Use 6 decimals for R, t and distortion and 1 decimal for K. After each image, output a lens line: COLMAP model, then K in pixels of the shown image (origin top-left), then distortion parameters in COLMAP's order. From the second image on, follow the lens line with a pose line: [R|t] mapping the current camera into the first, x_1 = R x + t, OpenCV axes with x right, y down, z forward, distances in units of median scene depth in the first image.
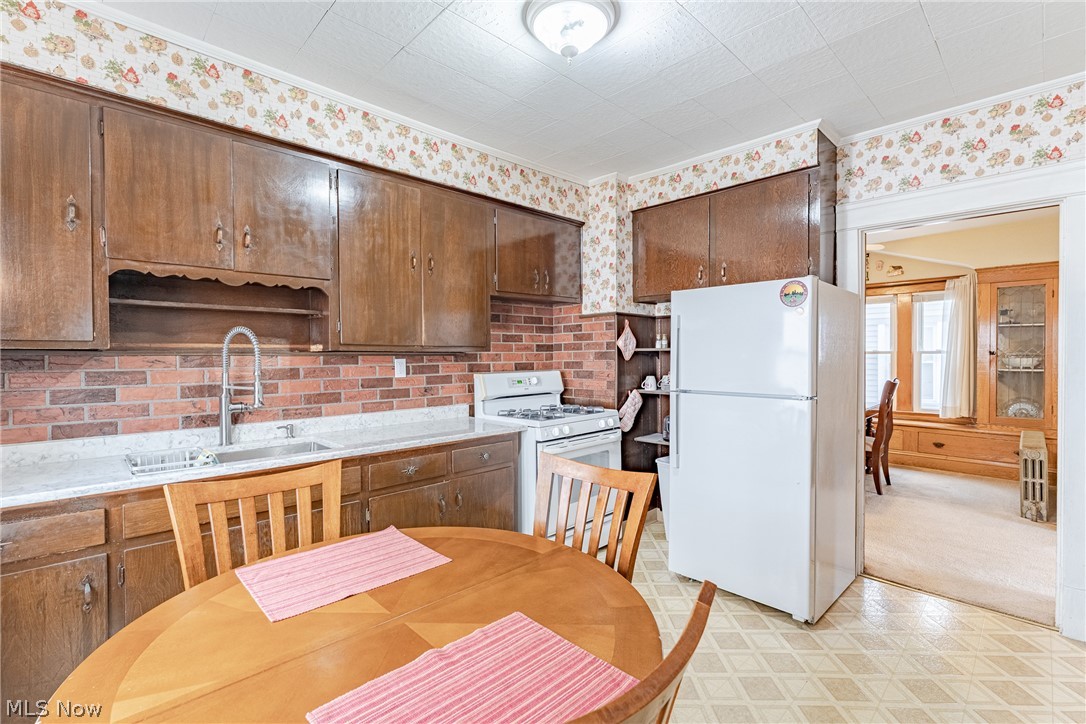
lens RADIAL K [[491.6, 0, 541.8], [0, 491.6, 364.7], [0, 0, 1]] dist [0.001436, -0.000678]
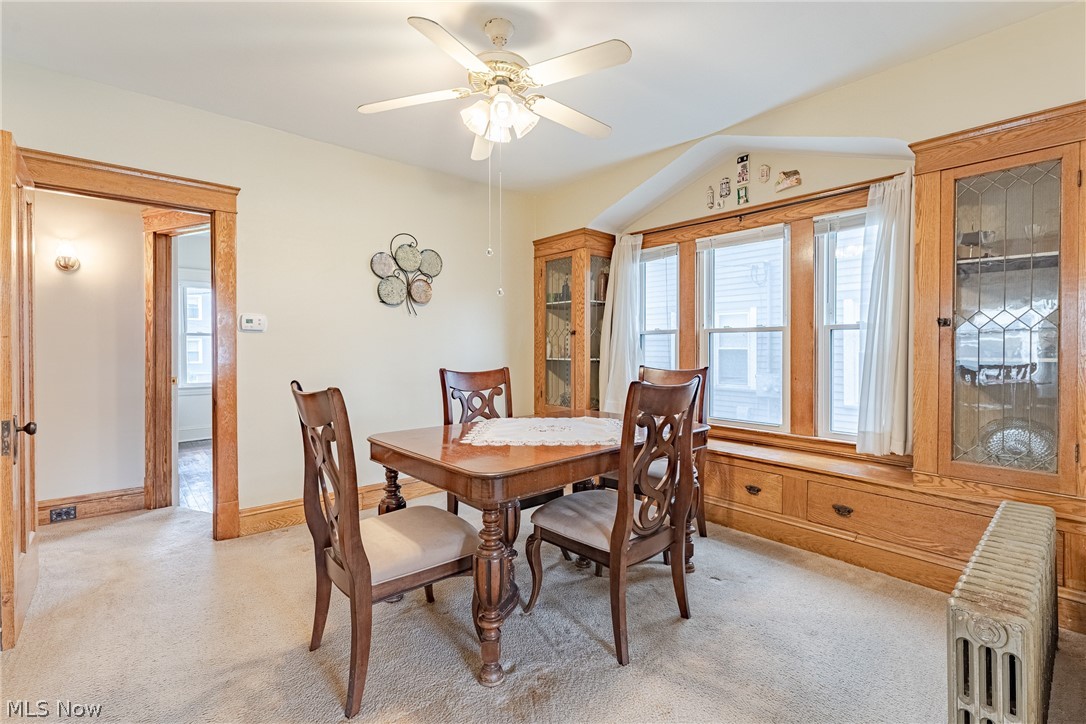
lens RADIAL K [[491.6, 0, 544.1], [0, 491.6, 354.7], [0, 0, 1]] dist [0.001436, -0.000678]
pose [[0.998725, 0.005560, -0.050175, 0.525351], [-0.005777, 0.999975, -0.004190, 0.009672], [0.050150, 0.004474, 0.998732, 0.483635]]
